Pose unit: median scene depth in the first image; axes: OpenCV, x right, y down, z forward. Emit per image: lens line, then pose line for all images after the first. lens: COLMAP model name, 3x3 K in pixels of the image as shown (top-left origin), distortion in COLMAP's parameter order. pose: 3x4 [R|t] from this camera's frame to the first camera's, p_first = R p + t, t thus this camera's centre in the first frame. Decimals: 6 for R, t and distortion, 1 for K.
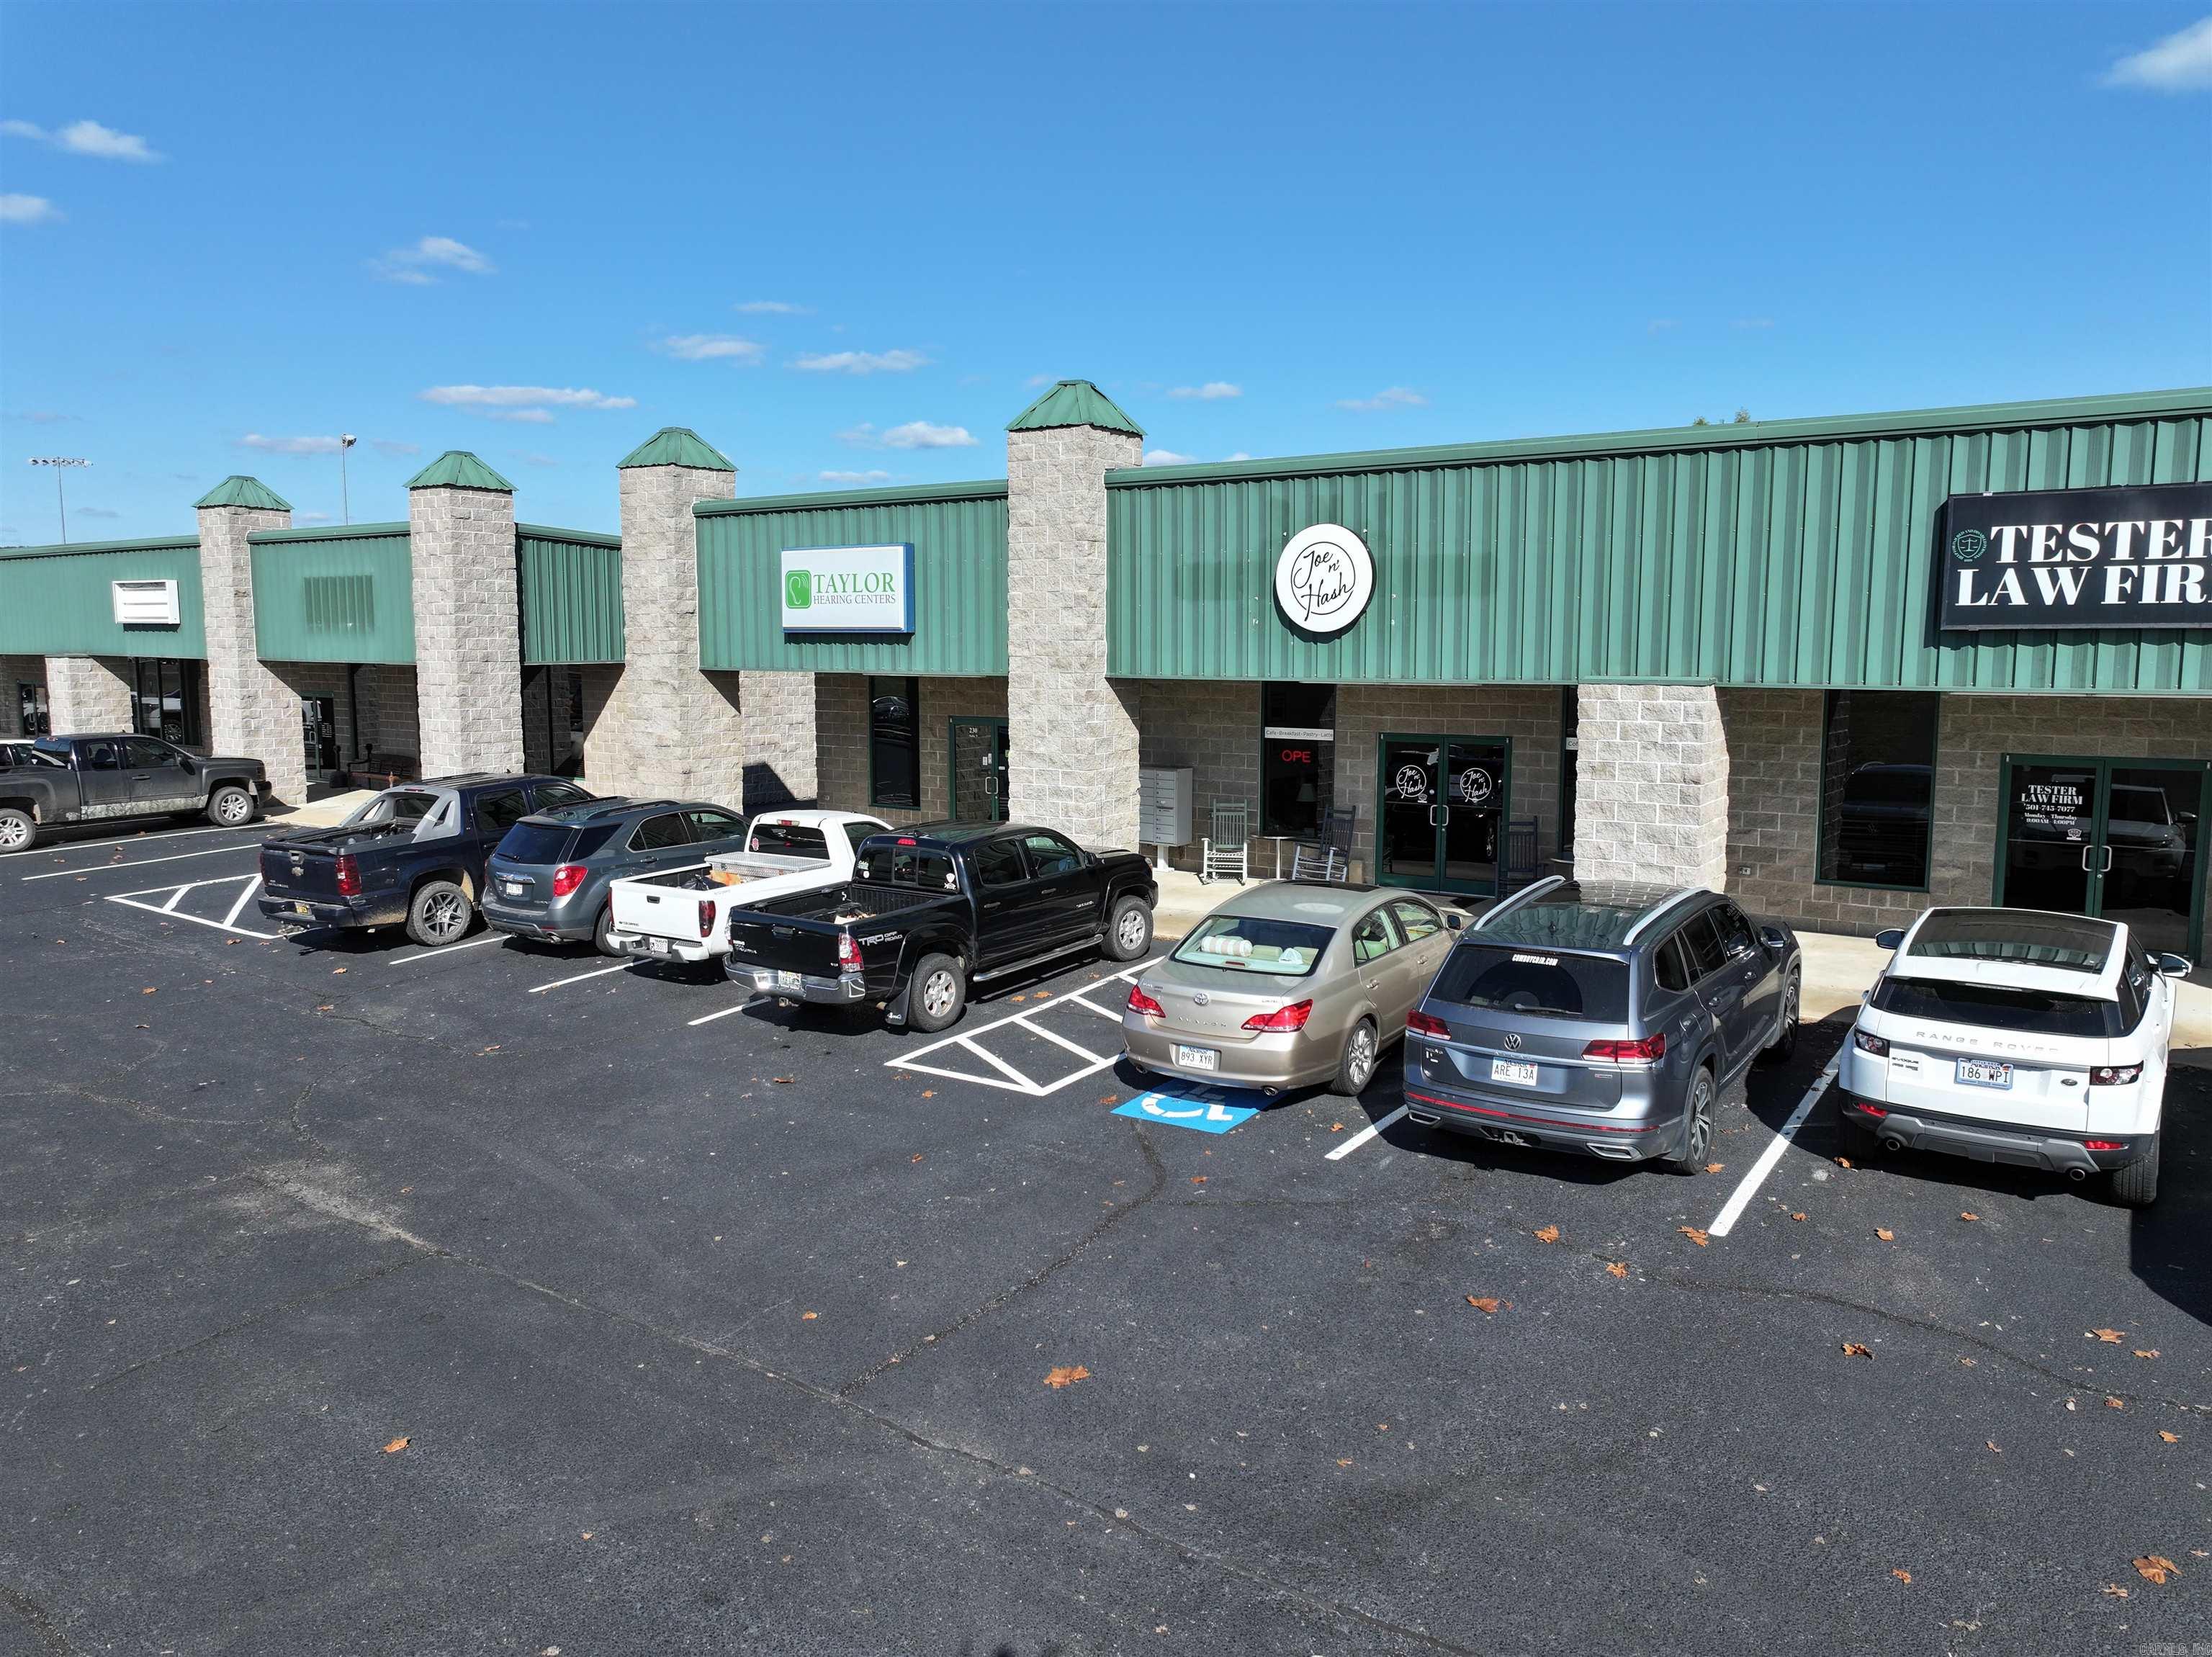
lens RADIAL K [[1558.2, 0, 1115.2], [0, 1558.2, 822.3], [0, 0, 1]] dist [0.000839, 0.016380]
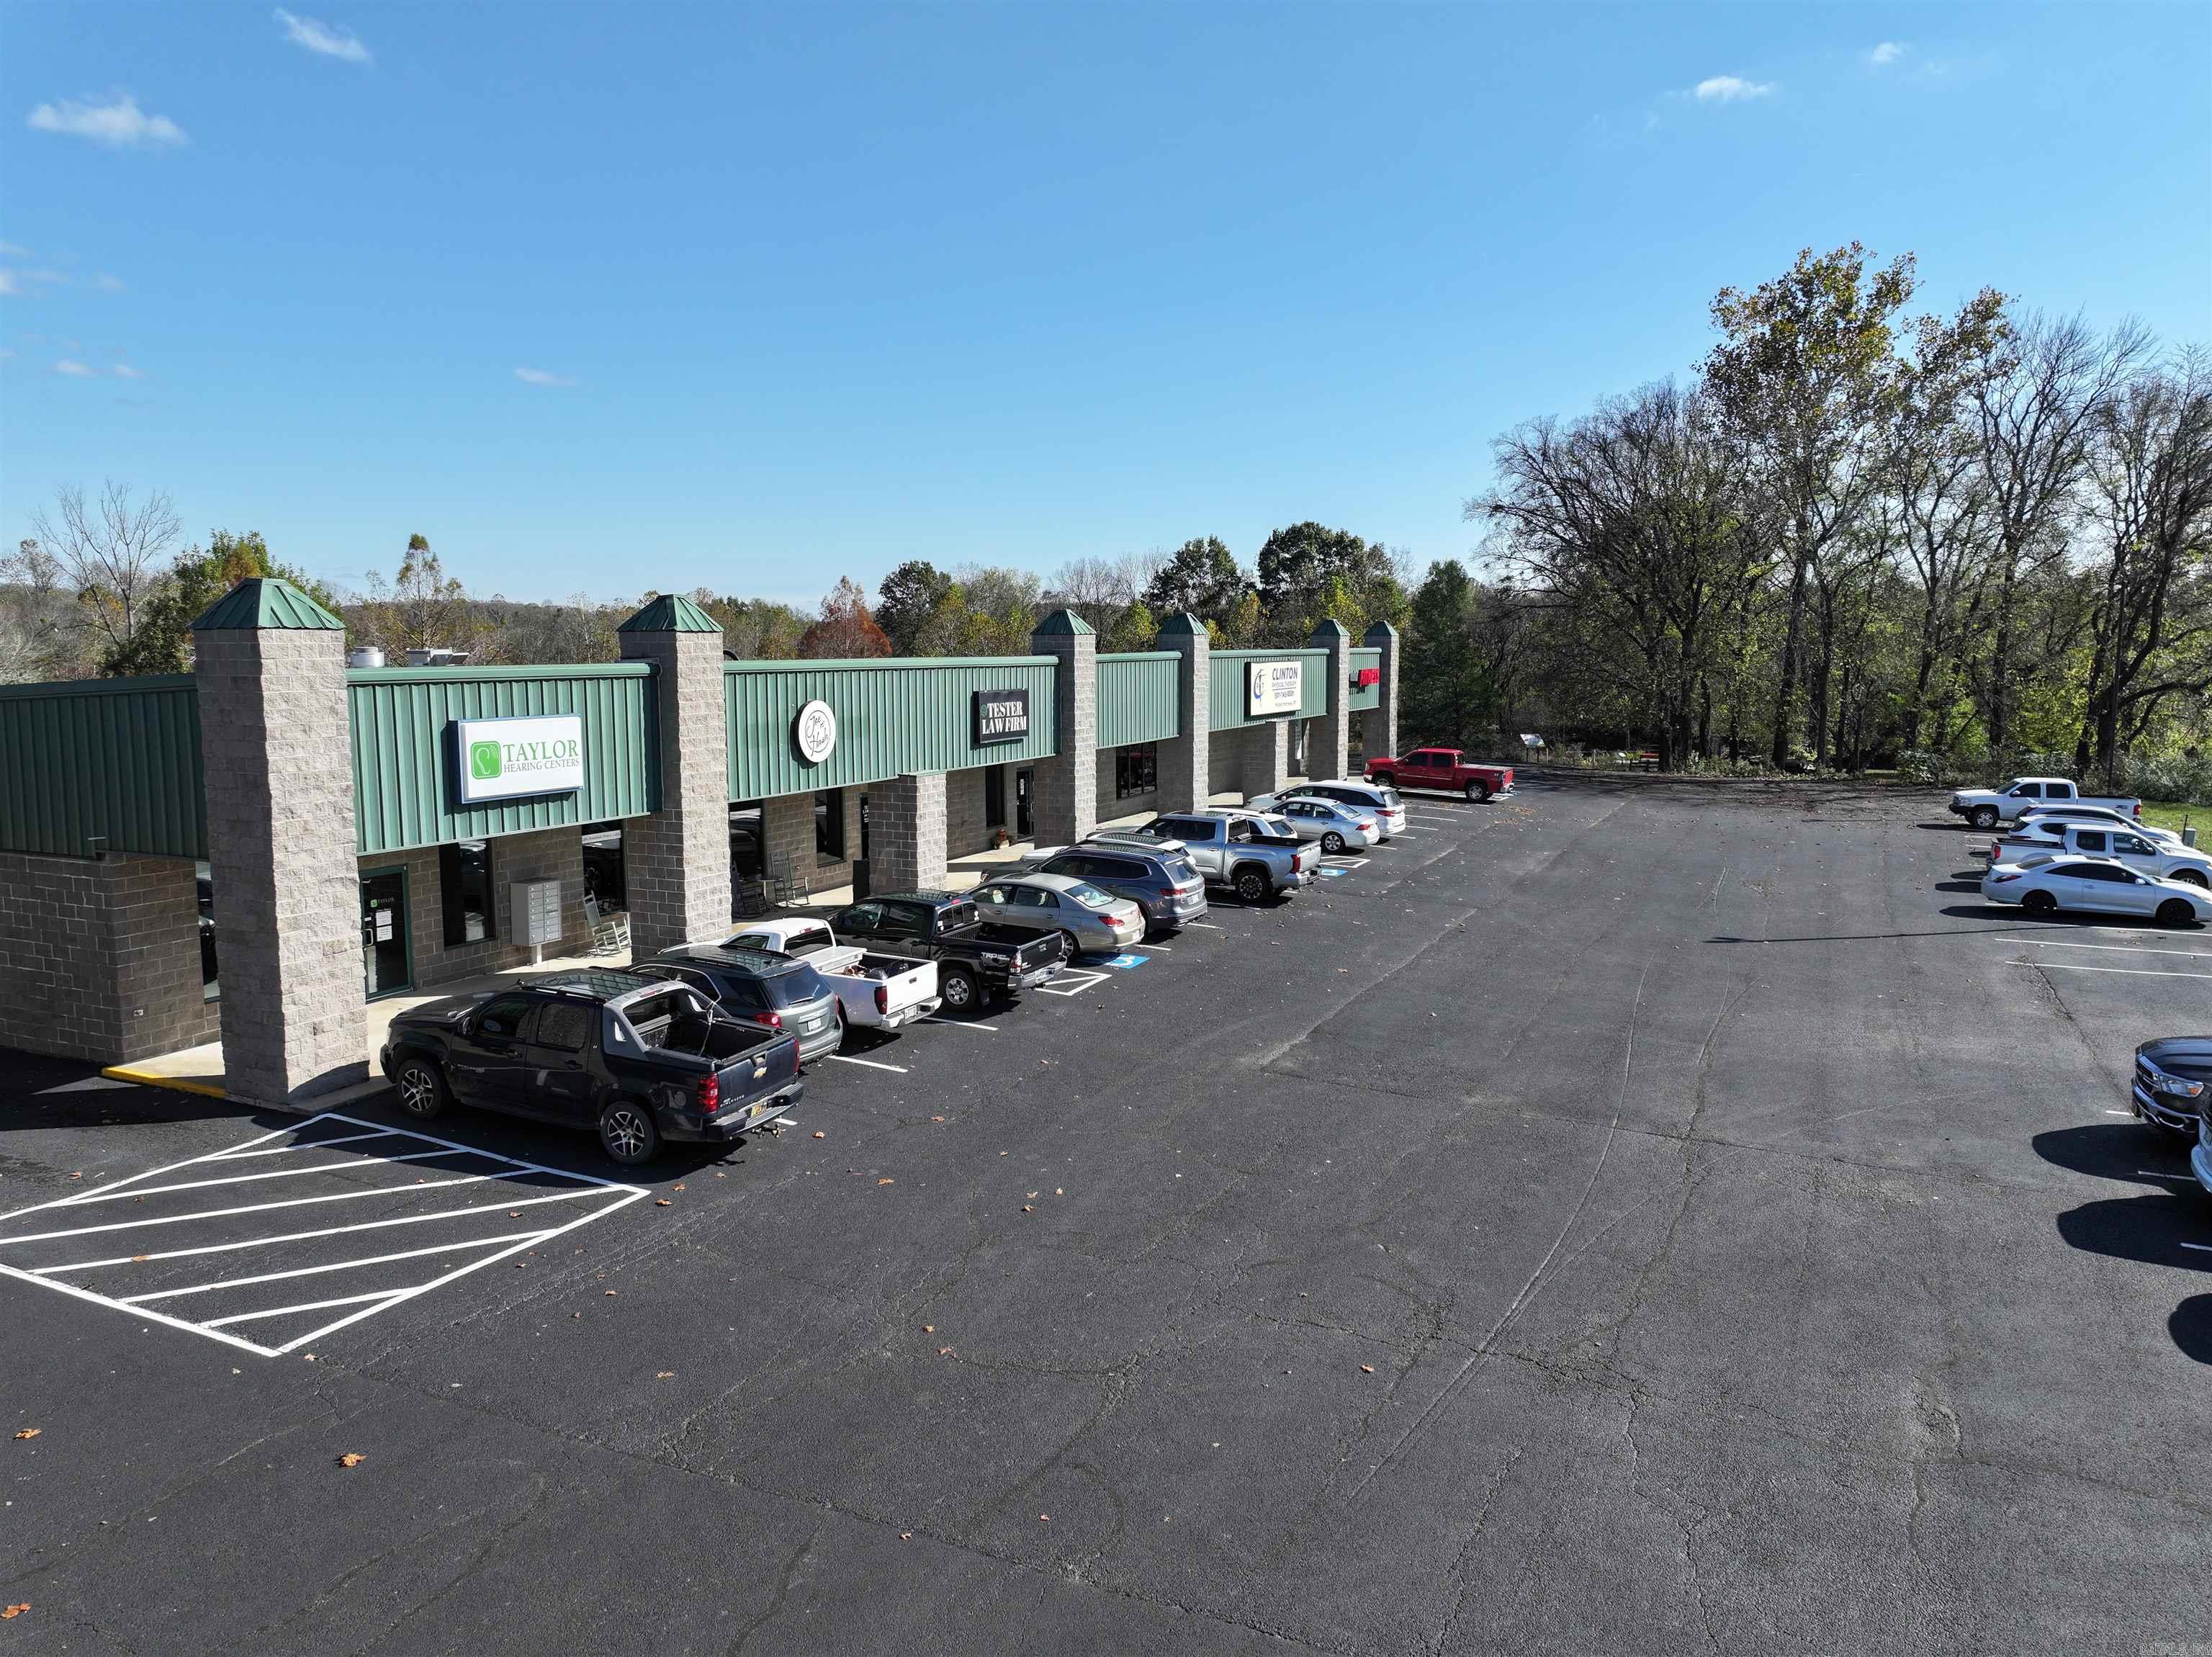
lens RADIAL K [[1558.2, 0, 1115.2], [0, 1558.2, 822.3], [0, 0, 1]] dist [0.000839, 0.016380]
pose [[-0.165295, -0.111861, 0.979880, -2.077312], [0.118256, 0.984131, 0.132295, -0.316968], [-0.979129, 0.137745, -0.149444, 1.218708]]
